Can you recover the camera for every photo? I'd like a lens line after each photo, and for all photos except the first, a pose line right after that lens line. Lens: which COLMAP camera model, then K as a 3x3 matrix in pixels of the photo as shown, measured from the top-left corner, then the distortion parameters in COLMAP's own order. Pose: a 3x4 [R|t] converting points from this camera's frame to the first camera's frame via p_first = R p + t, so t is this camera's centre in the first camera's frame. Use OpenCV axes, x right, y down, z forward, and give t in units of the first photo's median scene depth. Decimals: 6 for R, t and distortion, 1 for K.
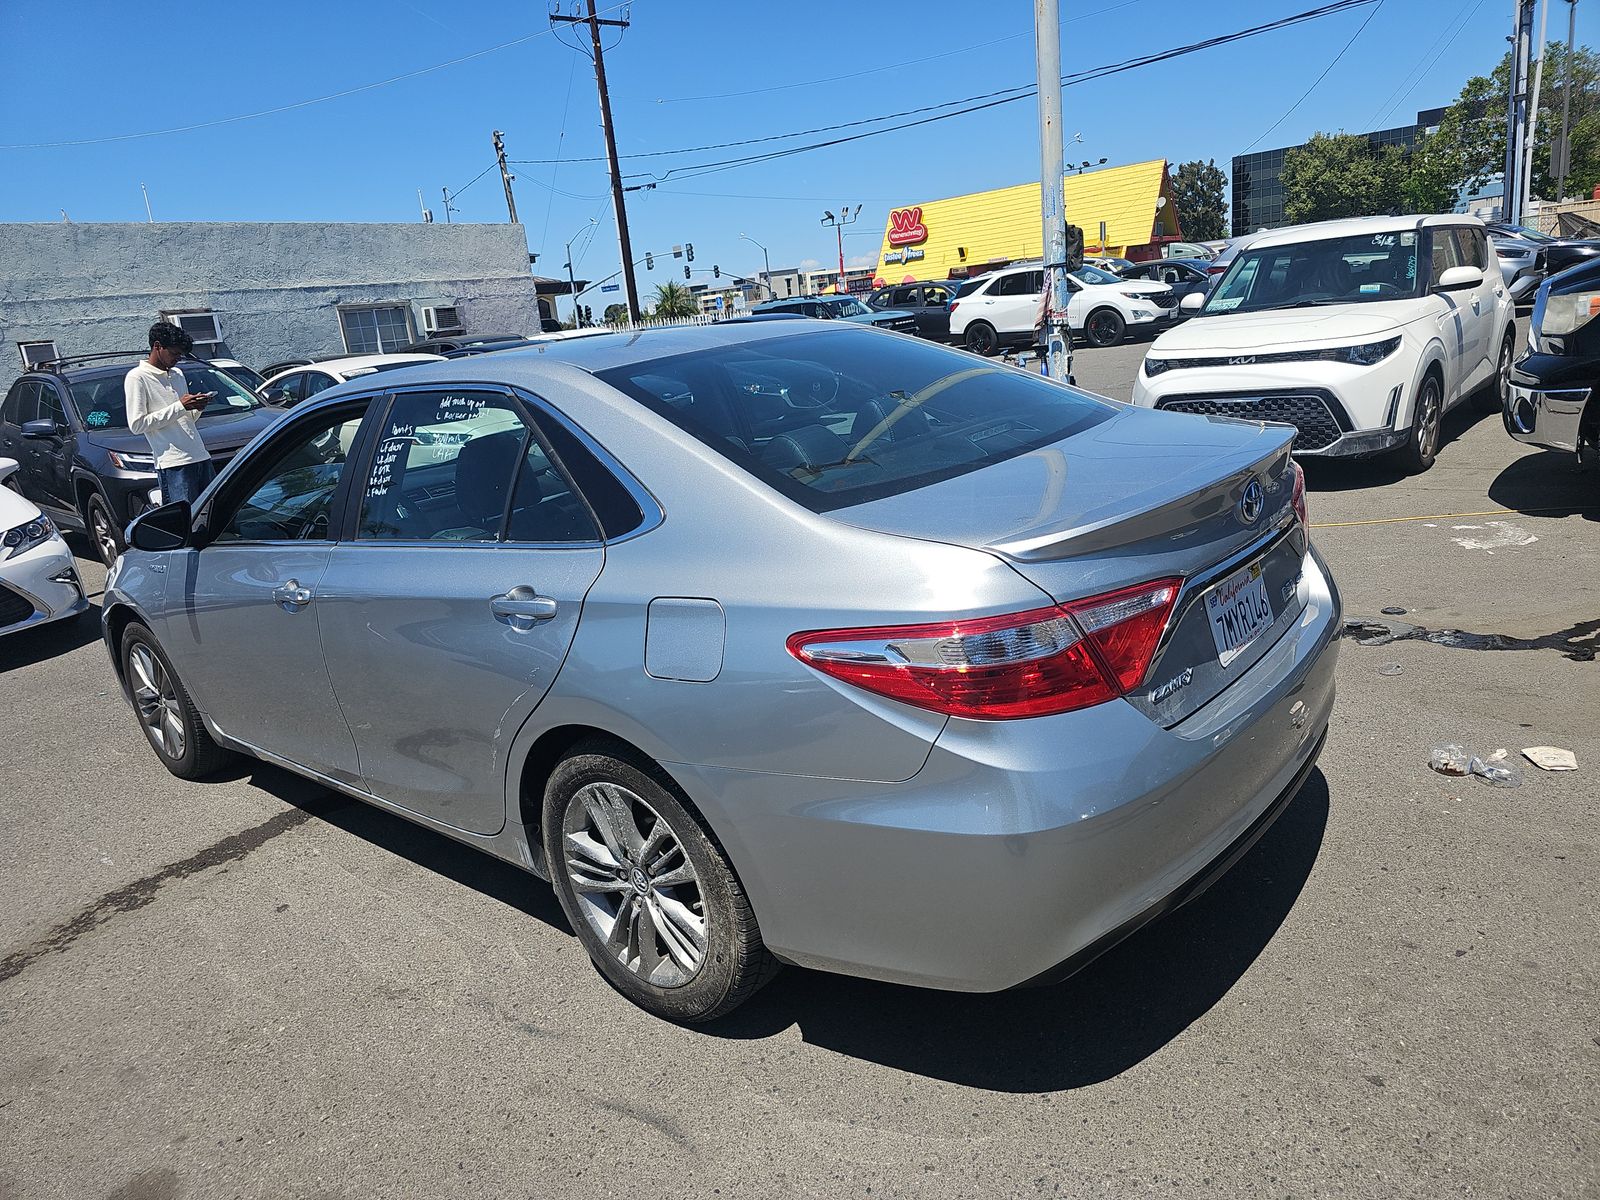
lens RADIAL K [[1059.8, 0, 785.1], [0, 1059.8, 599.5], [0, 0, 1]] dist [0.009575, -0.014353]
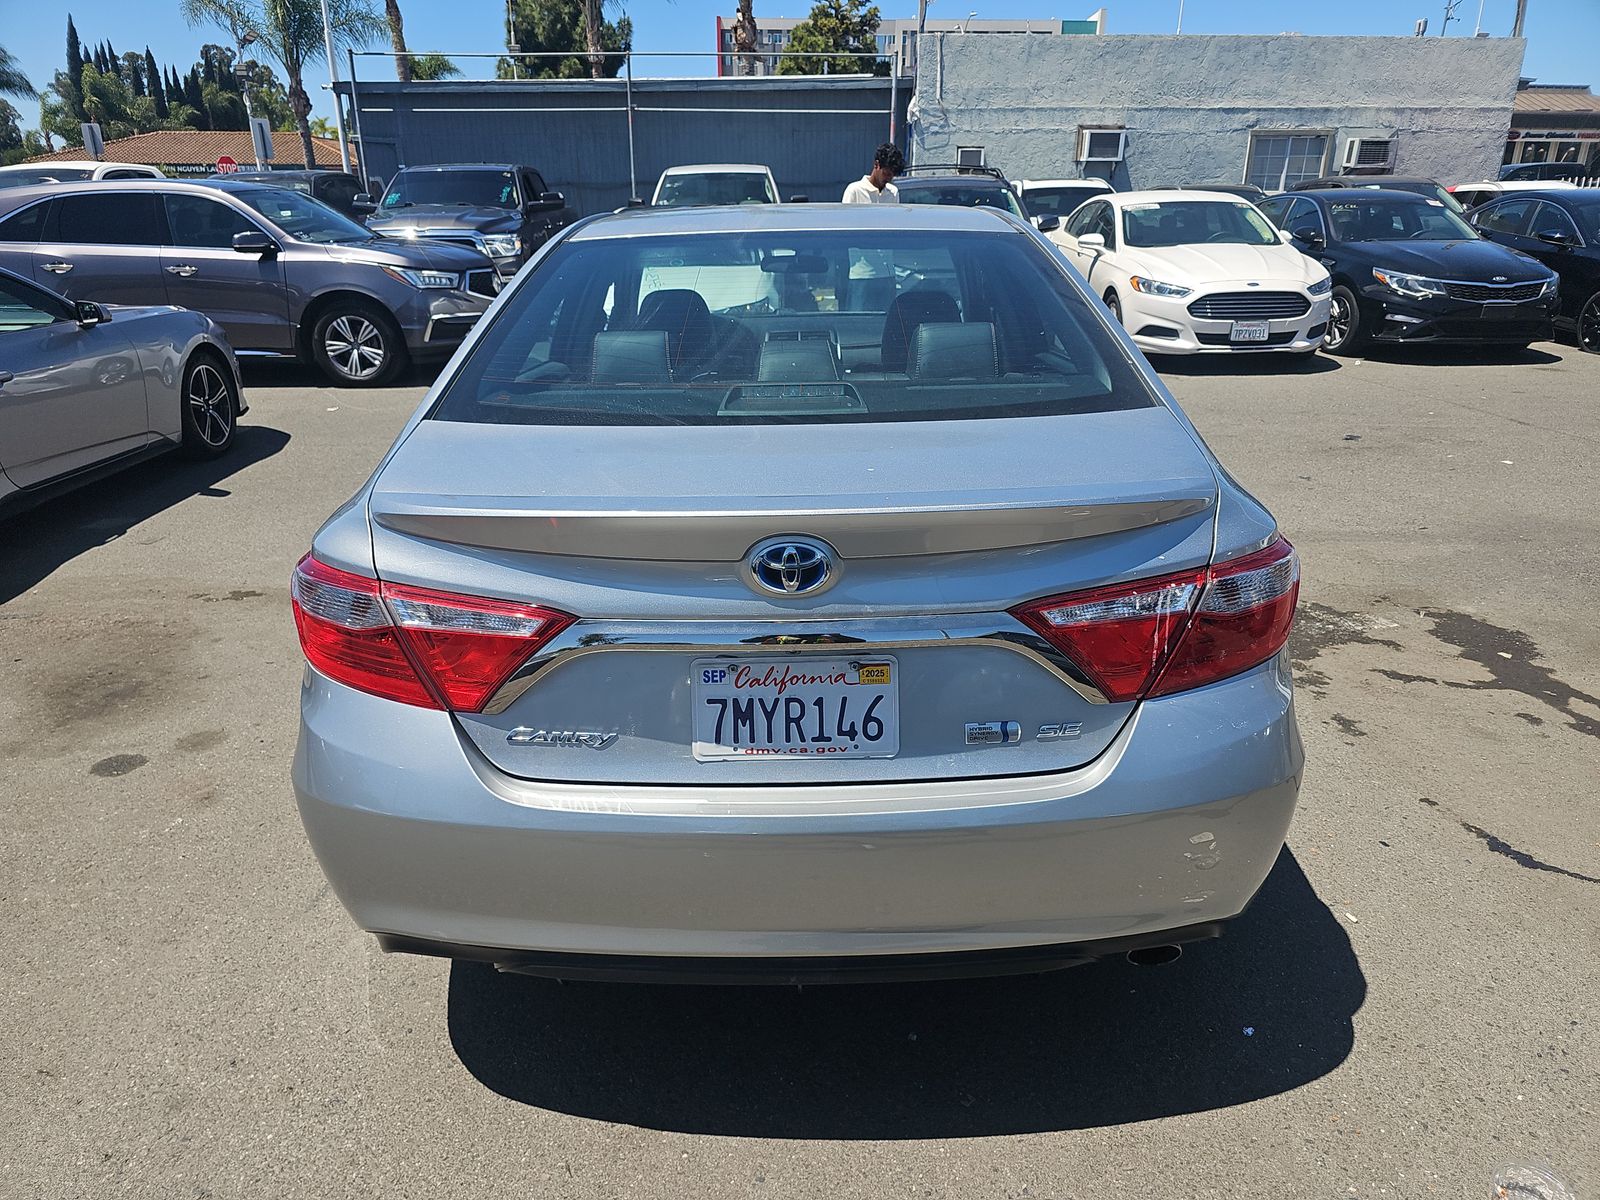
lens RADIAL K [[1059.8, 0, 790.0], [0, 1059.8, 609.8], [0, 0, 1]] dist [0.009575, -0.014353]
pose [[0.650995, 0.365159, -0.665481, 0.093117], [-0.253858, 0.930943, 0.262490, -0.025293], [0.715375, -0.001942, 0.698738, 0.052988]]
